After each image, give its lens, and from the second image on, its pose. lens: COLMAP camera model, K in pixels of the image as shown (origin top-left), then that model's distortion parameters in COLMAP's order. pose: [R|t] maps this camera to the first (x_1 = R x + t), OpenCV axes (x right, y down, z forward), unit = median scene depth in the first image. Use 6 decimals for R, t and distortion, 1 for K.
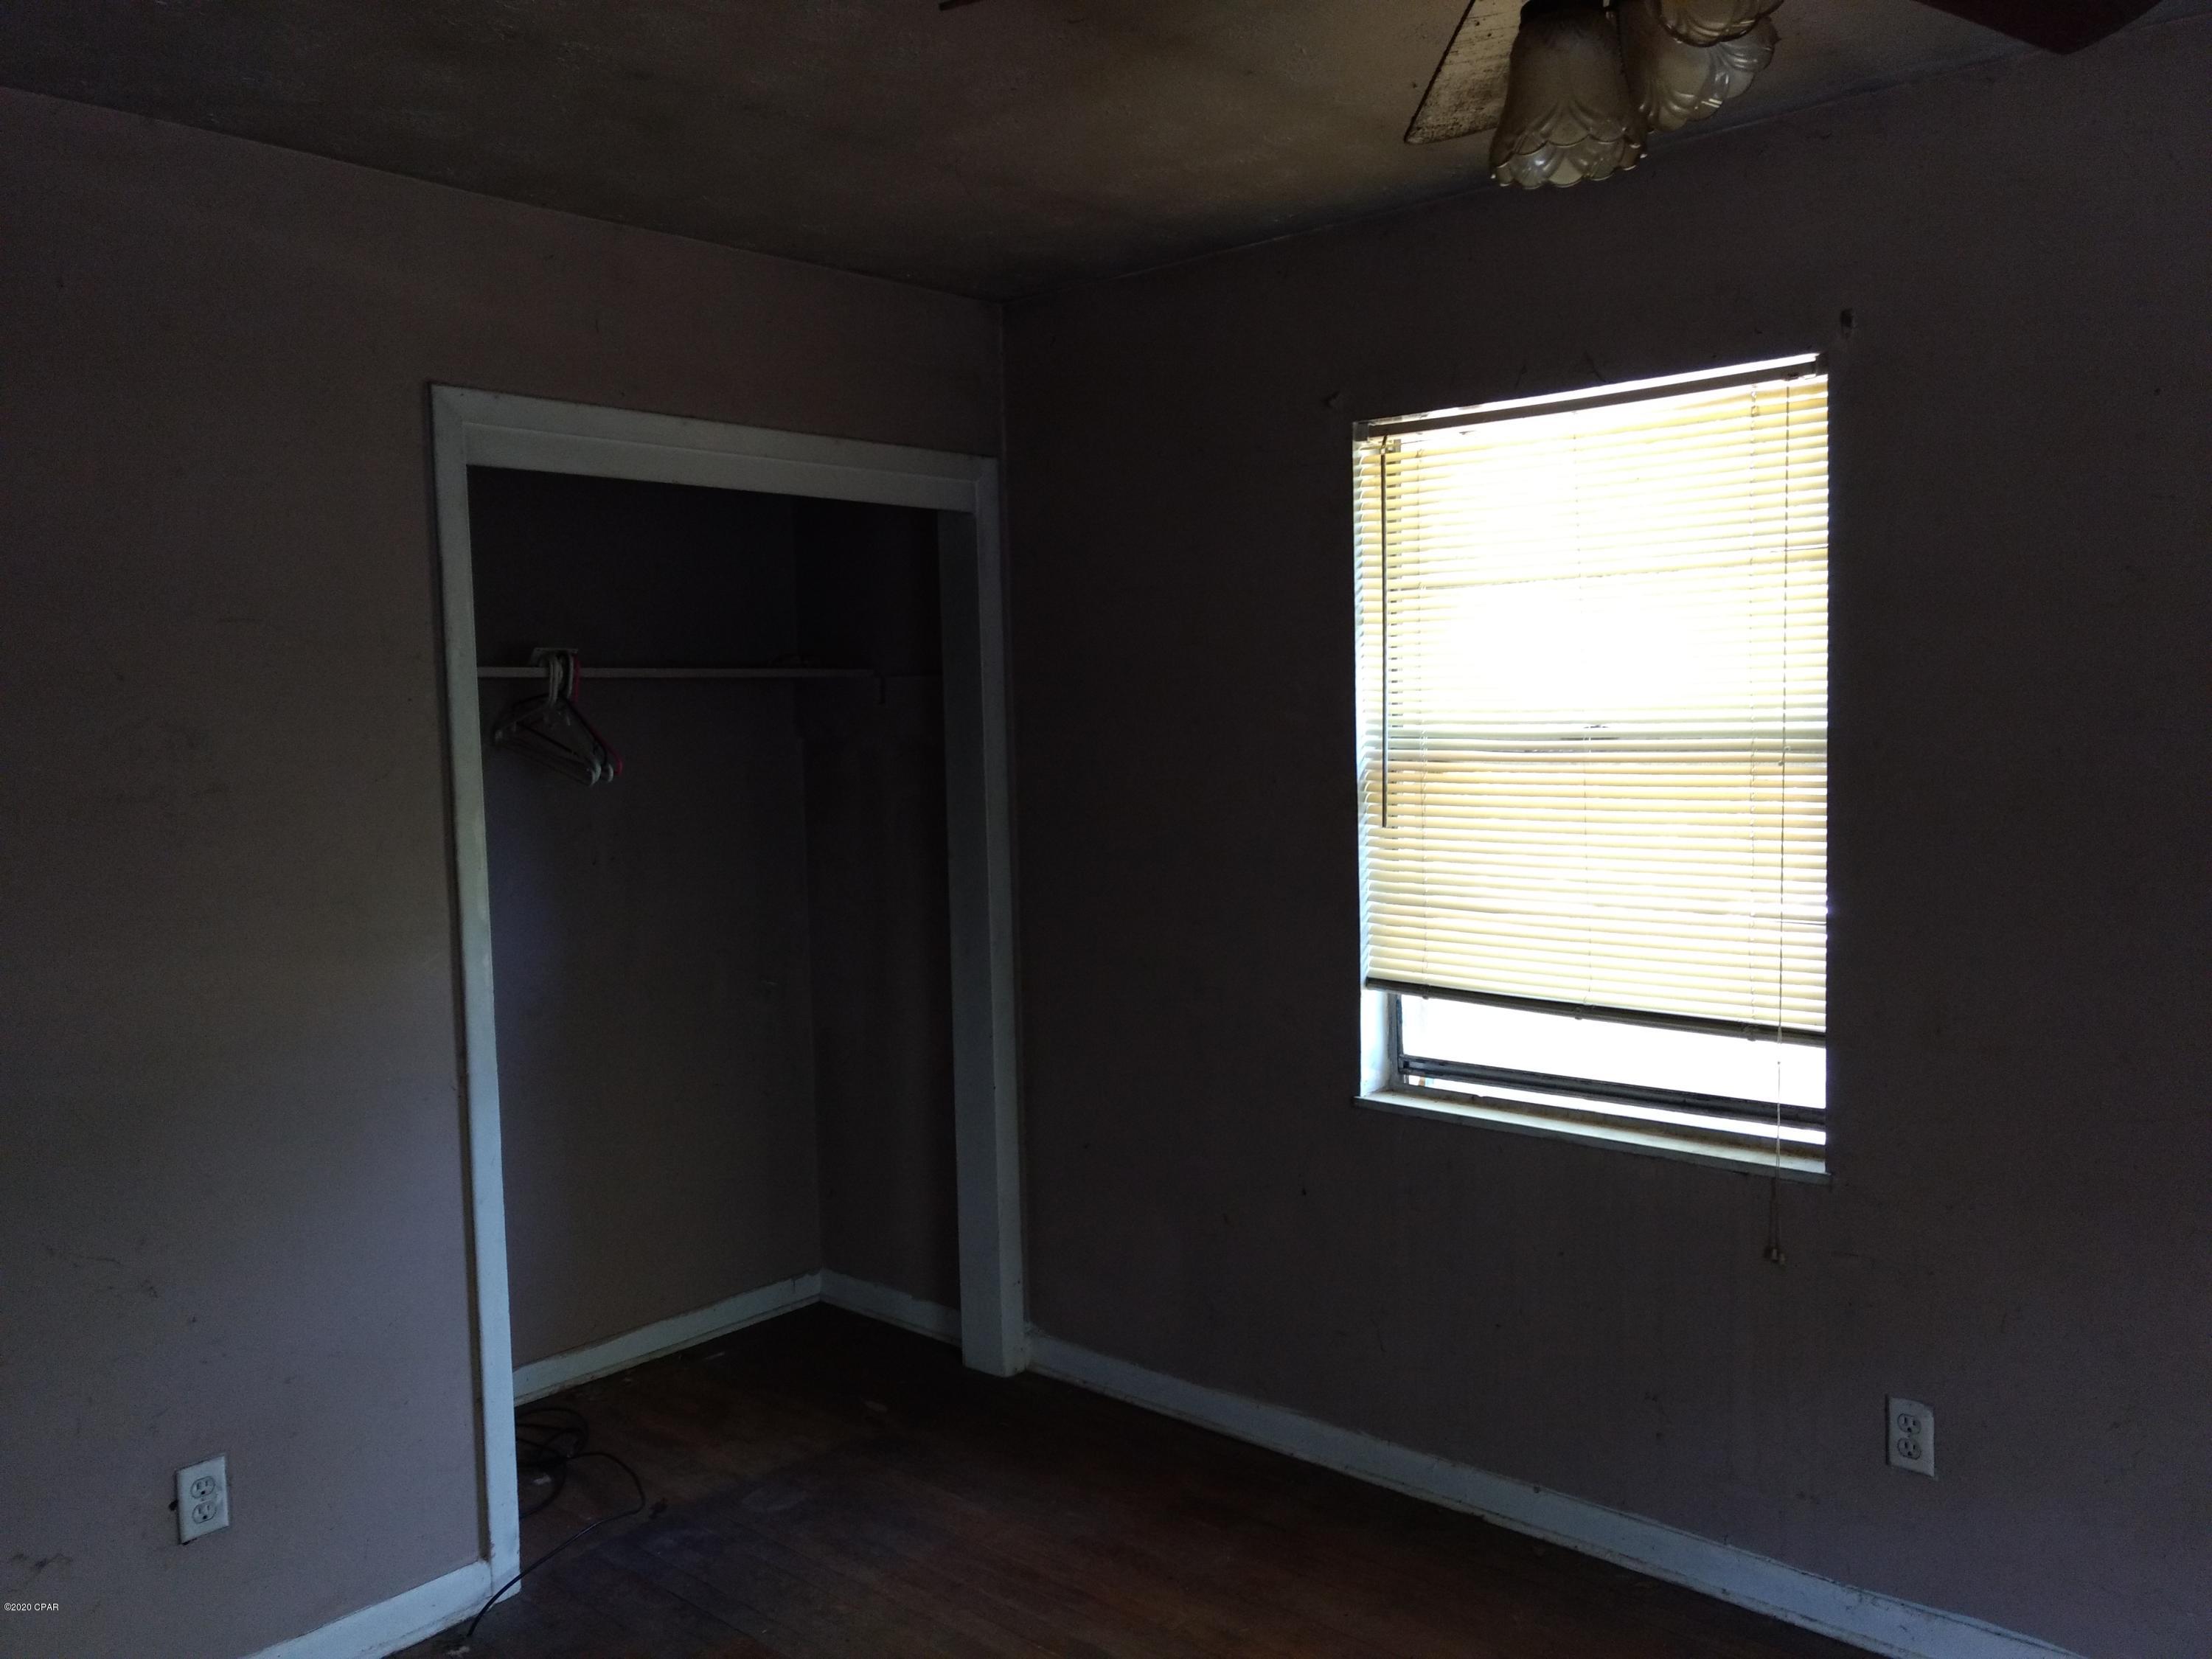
lens RADIAL K [[1715.7, 0, 1106.0], [0, 1715.7, 829.5], [0, 0, 1]] dist [0.002891, 0.000850]
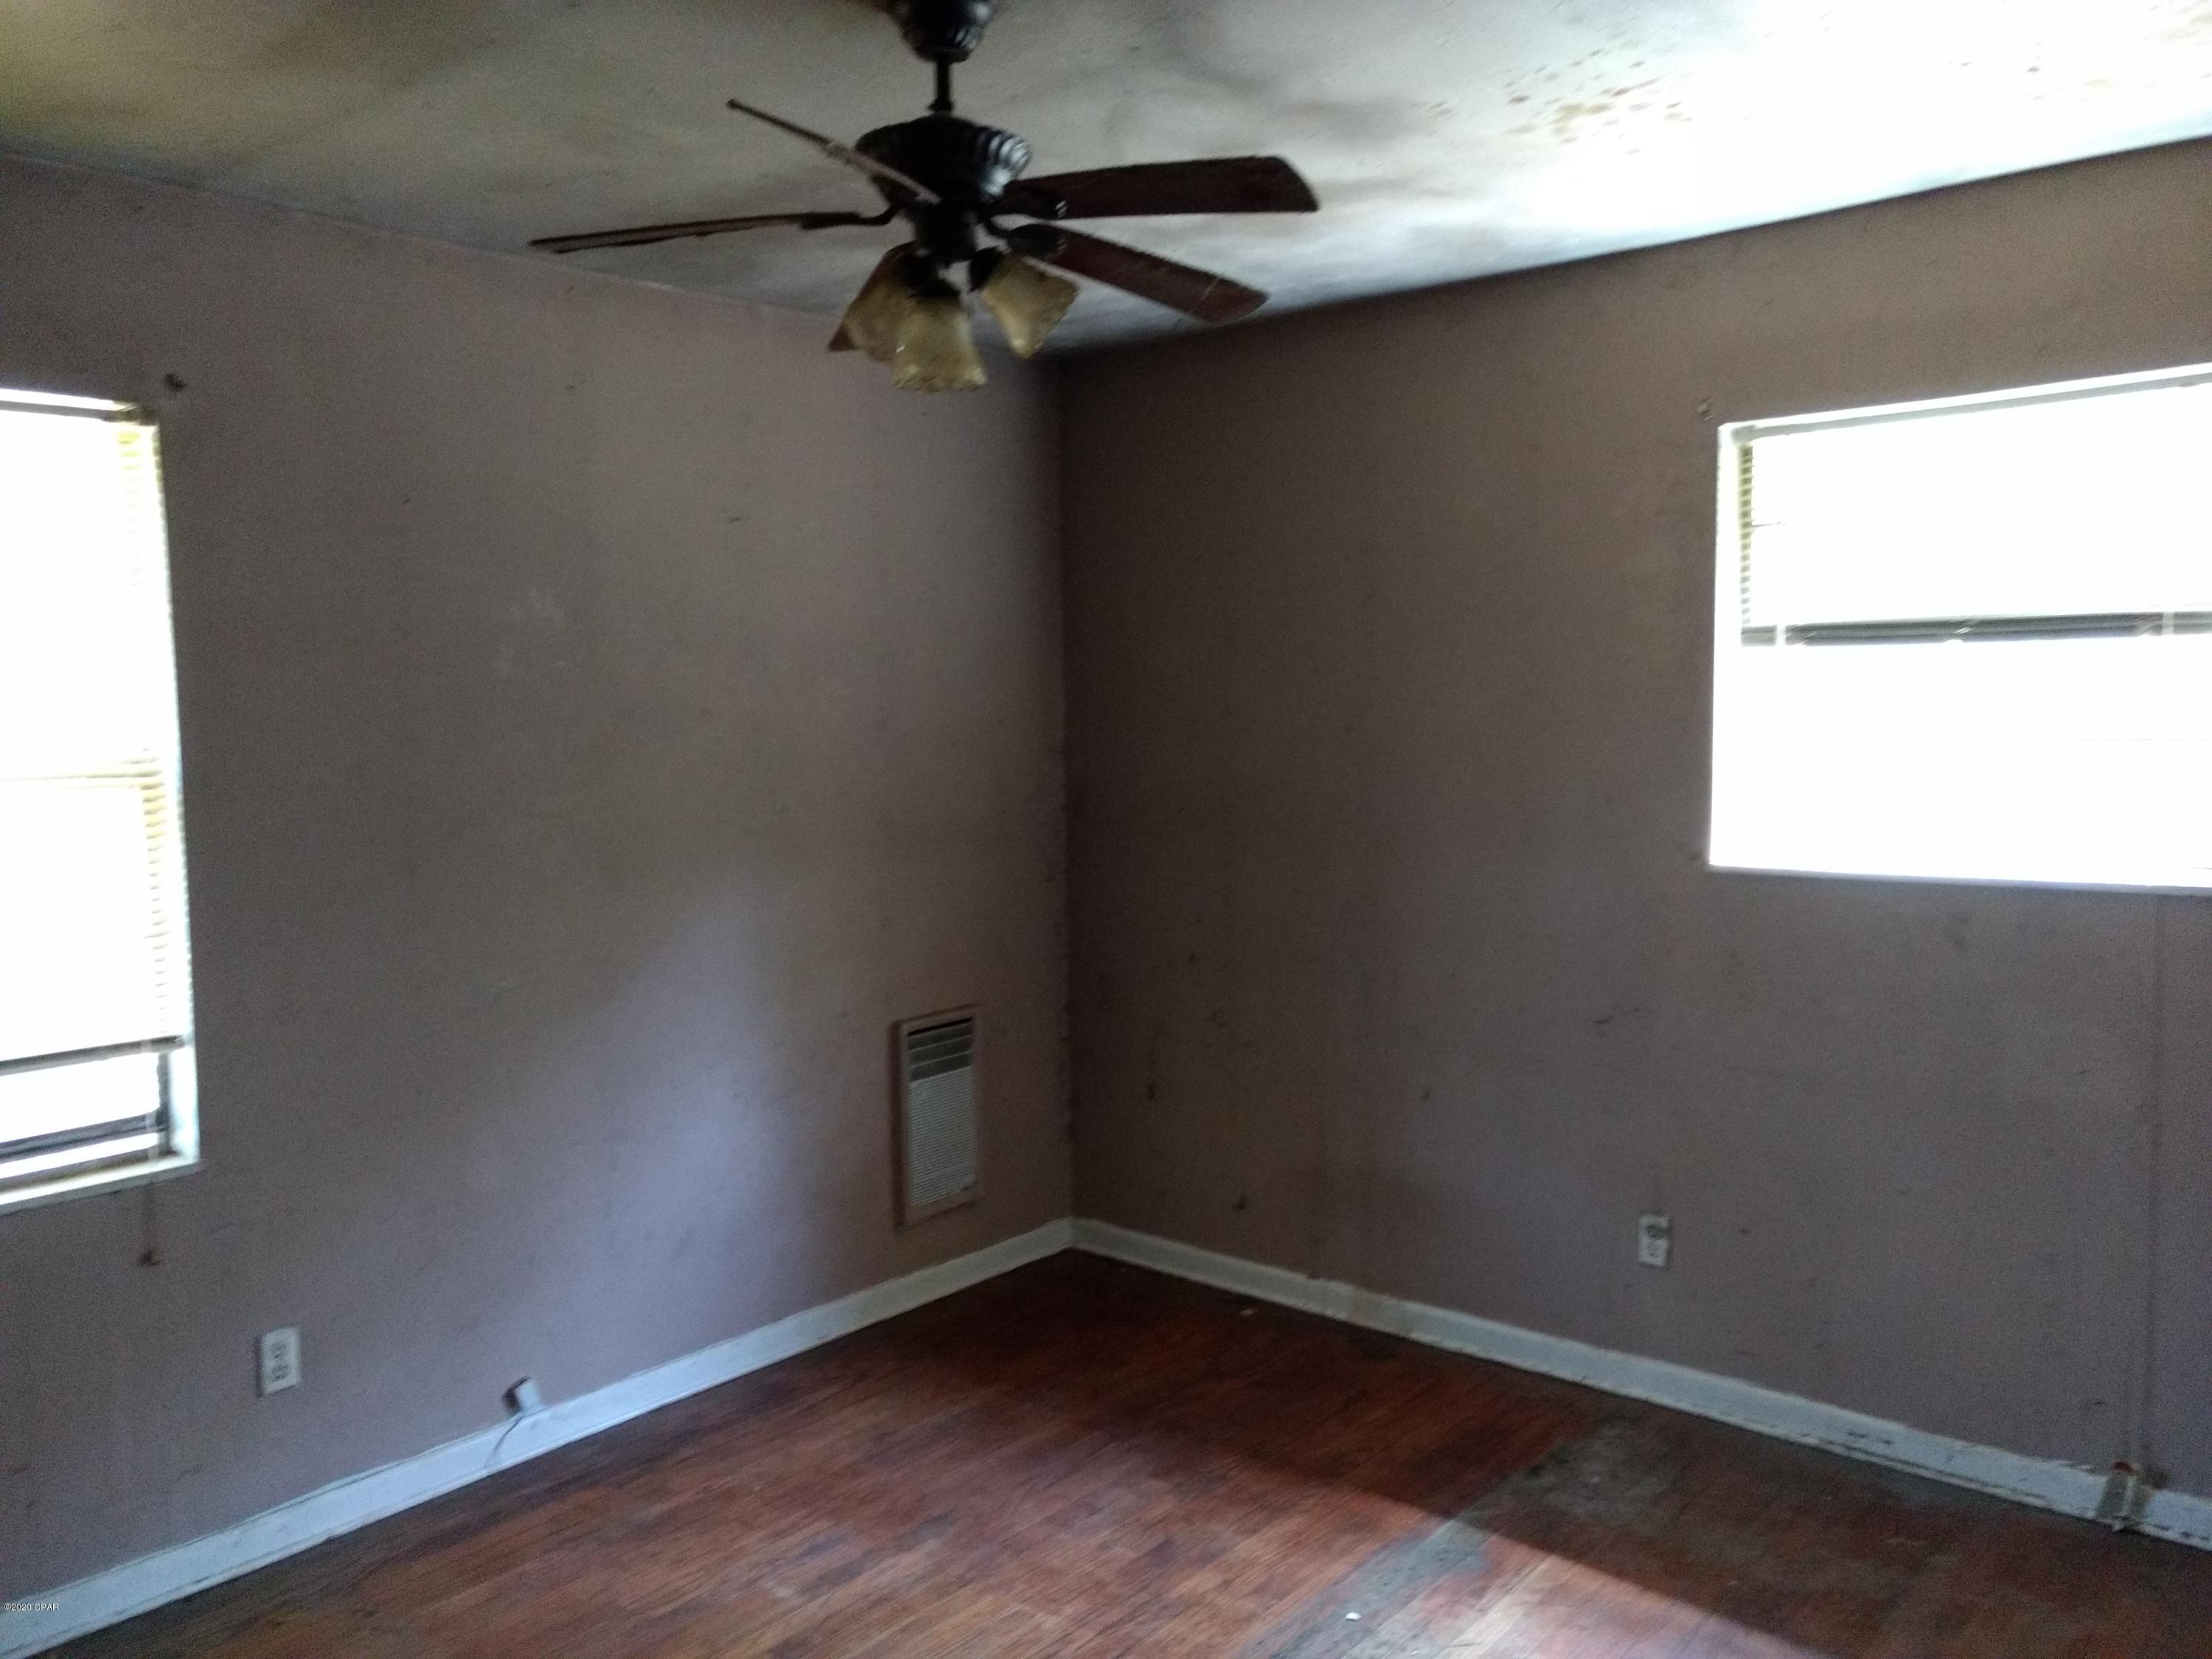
lens RADIAL K [[1715.7, 0, 1106.0], [0, 1715.7, 829.5], [0, 0, 1]] dist [0.002891, 0.000850]
pose [[-0.008320, -0.078177, 0.996905, -0.653144], [0.088718, 0.992950, 0.078608, -0.043899], [-0.996022, 0.089098, -0.001326, 0.406041]]
